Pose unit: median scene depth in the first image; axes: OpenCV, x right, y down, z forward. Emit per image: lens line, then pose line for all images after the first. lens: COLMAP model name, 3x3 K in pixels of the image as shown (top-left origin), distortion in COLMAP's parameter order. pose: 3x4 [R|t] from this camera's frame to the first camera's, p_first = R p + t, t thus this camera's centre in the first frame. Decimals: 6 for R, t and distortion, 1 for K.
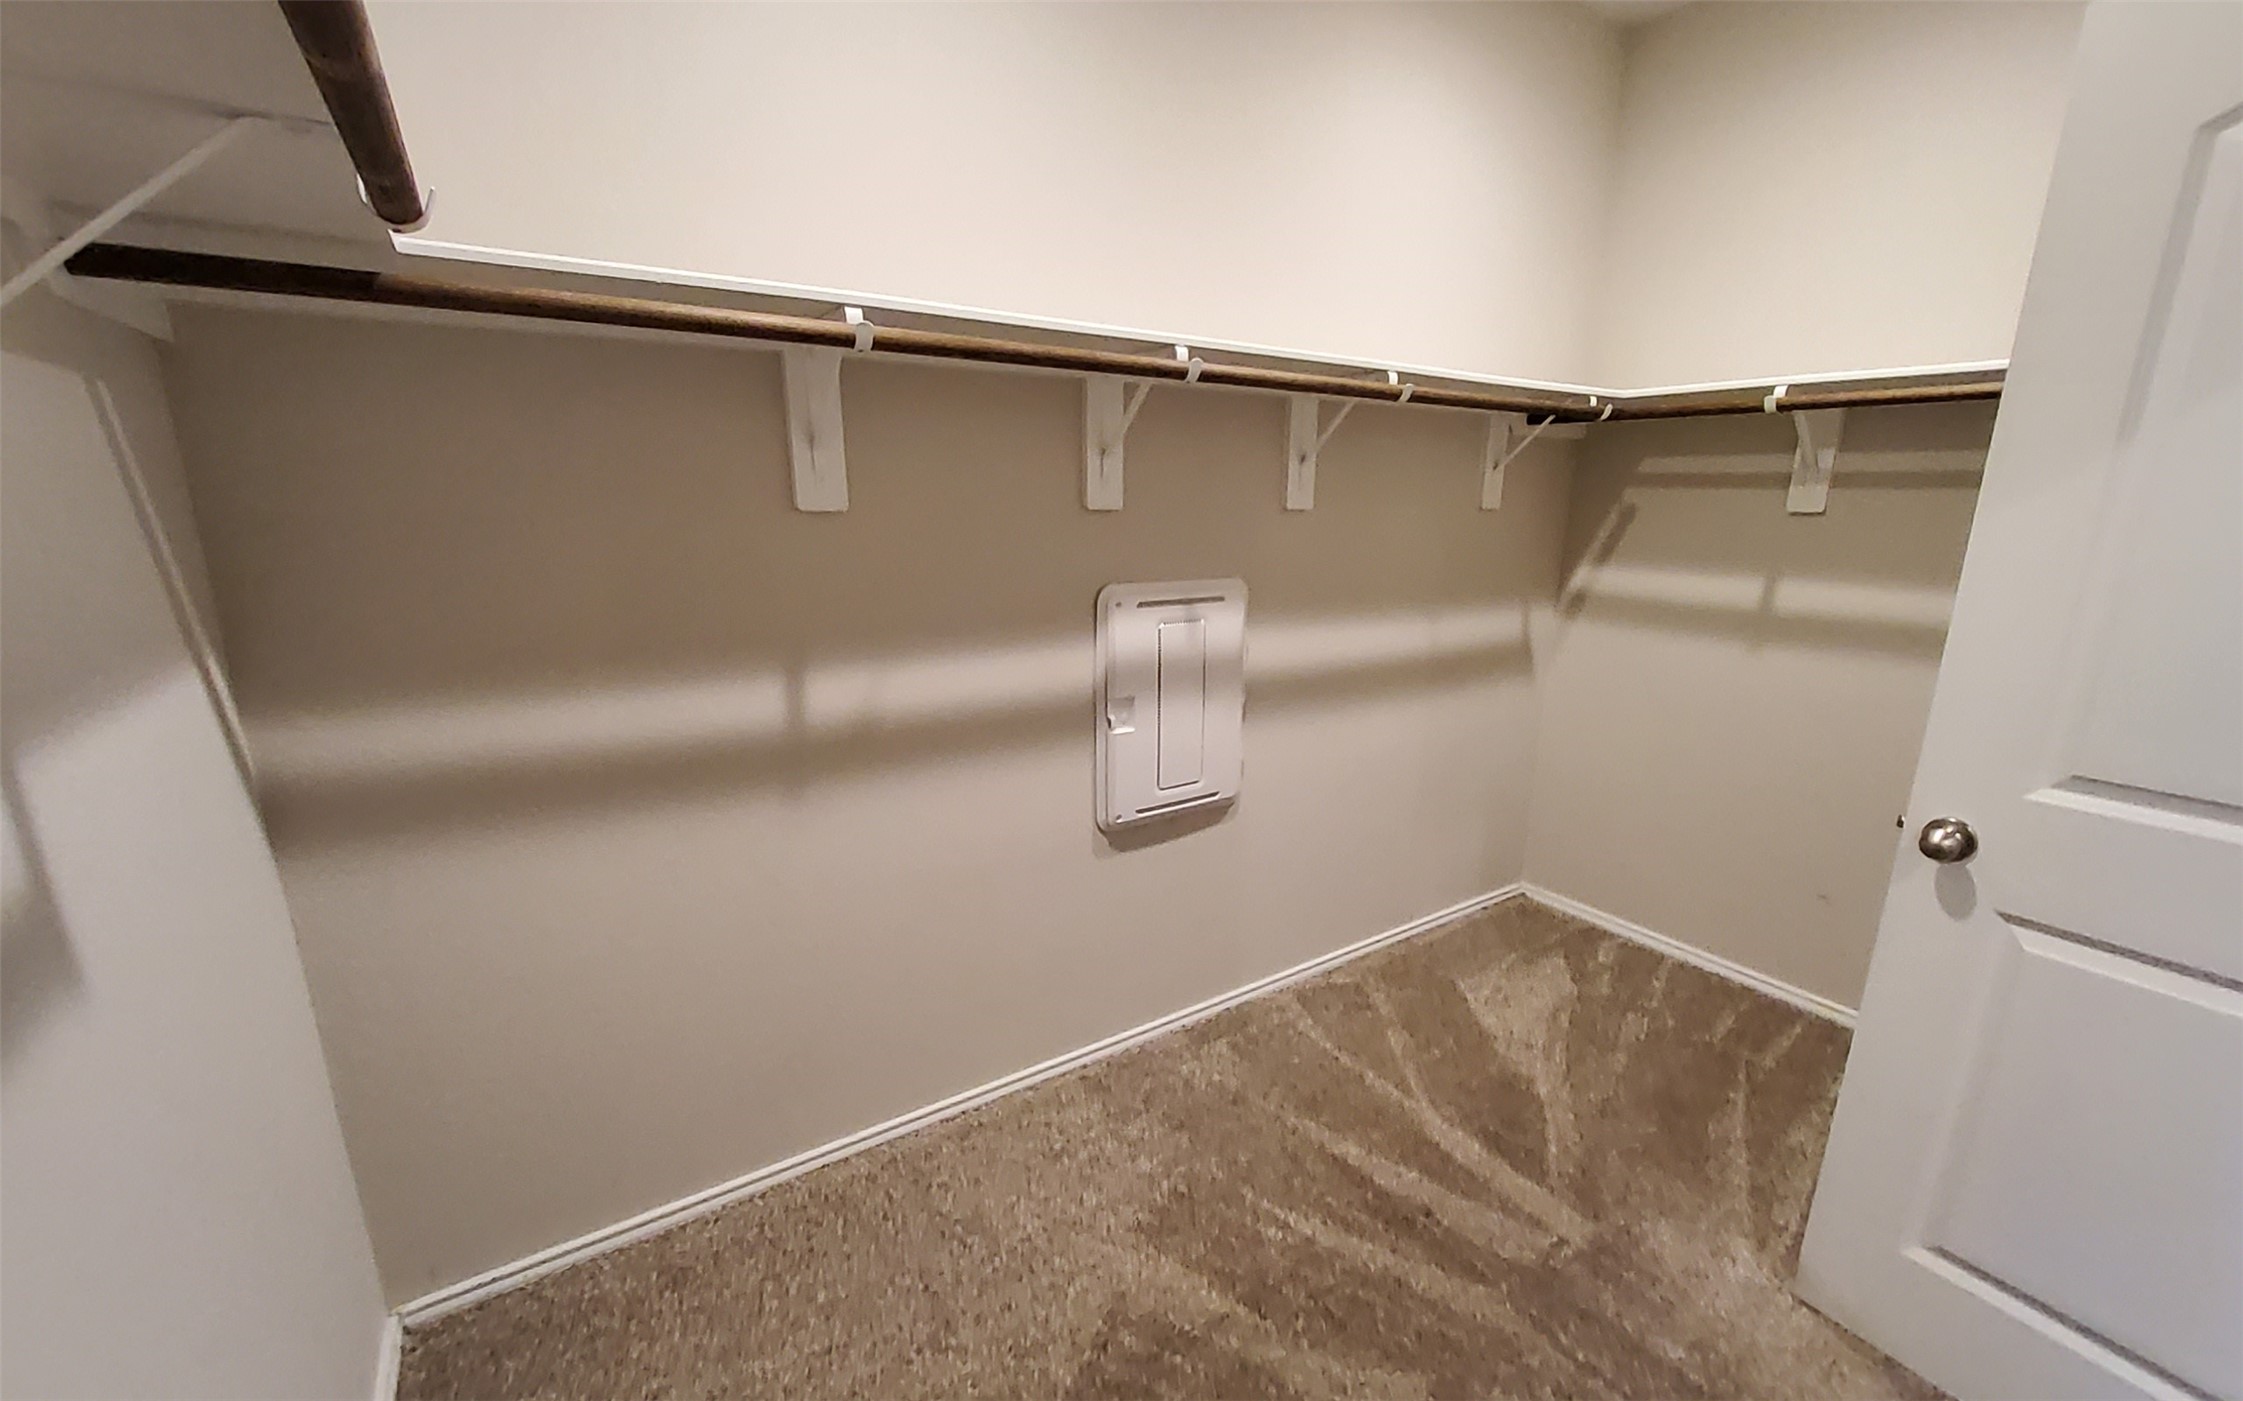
lens RADIAL K [[907.6, 0, 1140.3], [0, 907.6, 710.4], [0, 0, 1]] dist [-0.001092, -0.002357]
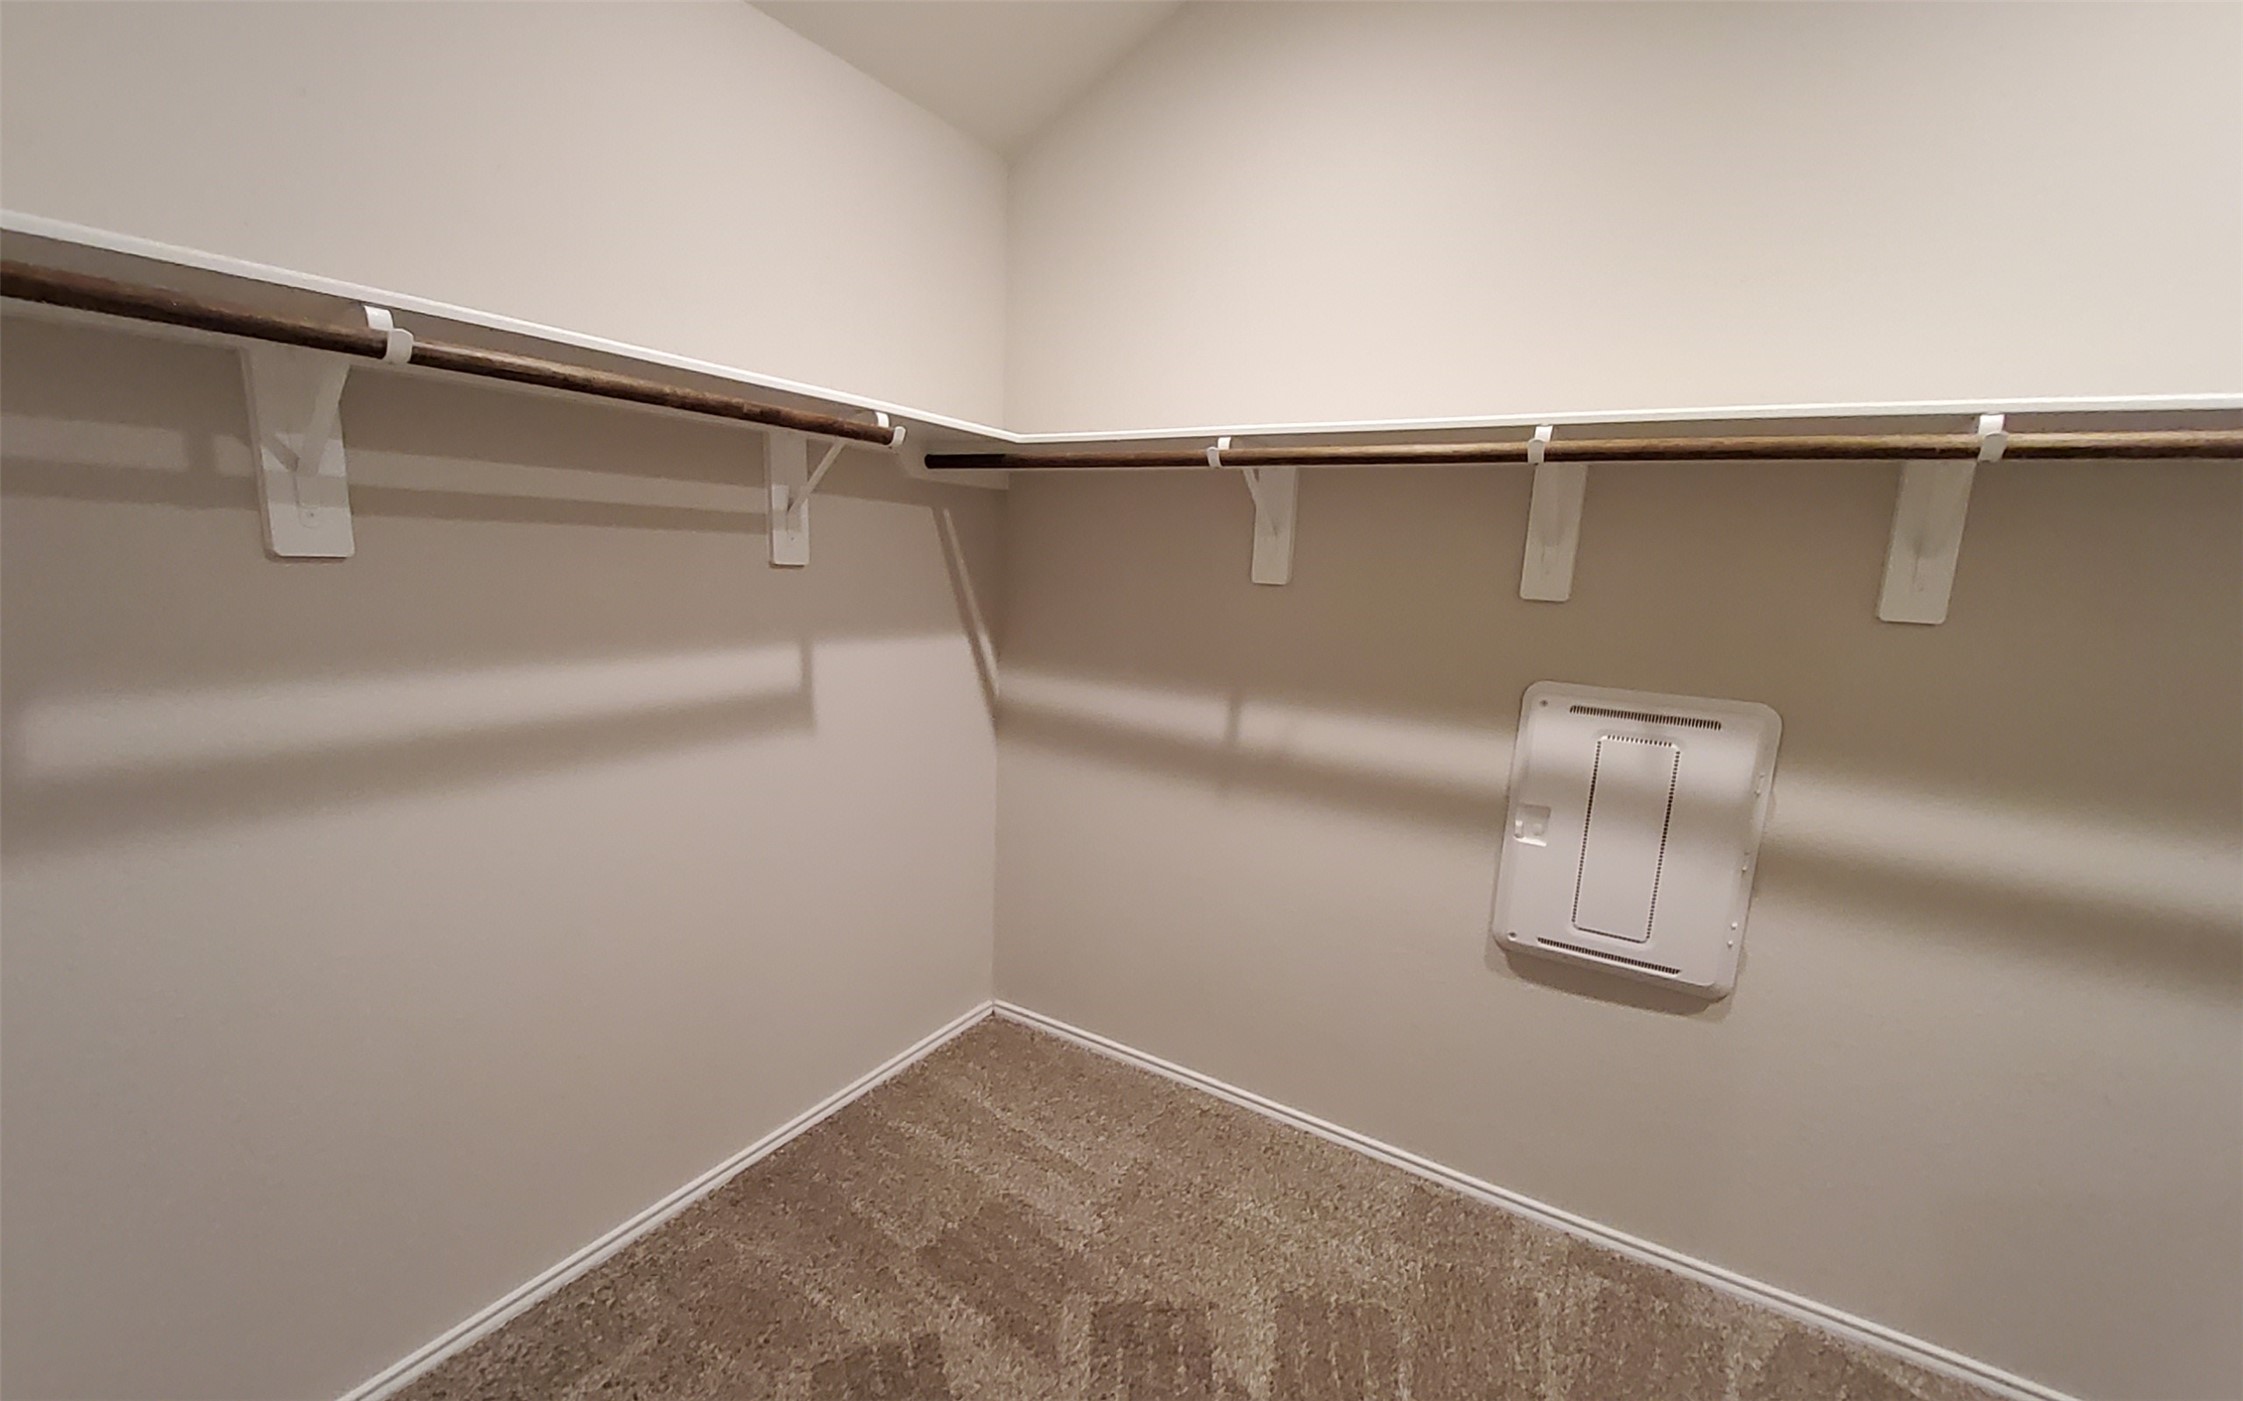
lens RADIAL K [[907.6, 0, 1144.2], [0, 907.6, 713.7], [0, 0, 1]] dist [-0.001092, -0.002357]
pose [[0.418447, 0.162201, -0.893640, 0.605425], [-0.260706, 0.963968, 0.052891, -0.047831], [0.870020, 0.210845, 0.445657, 0.234873]]
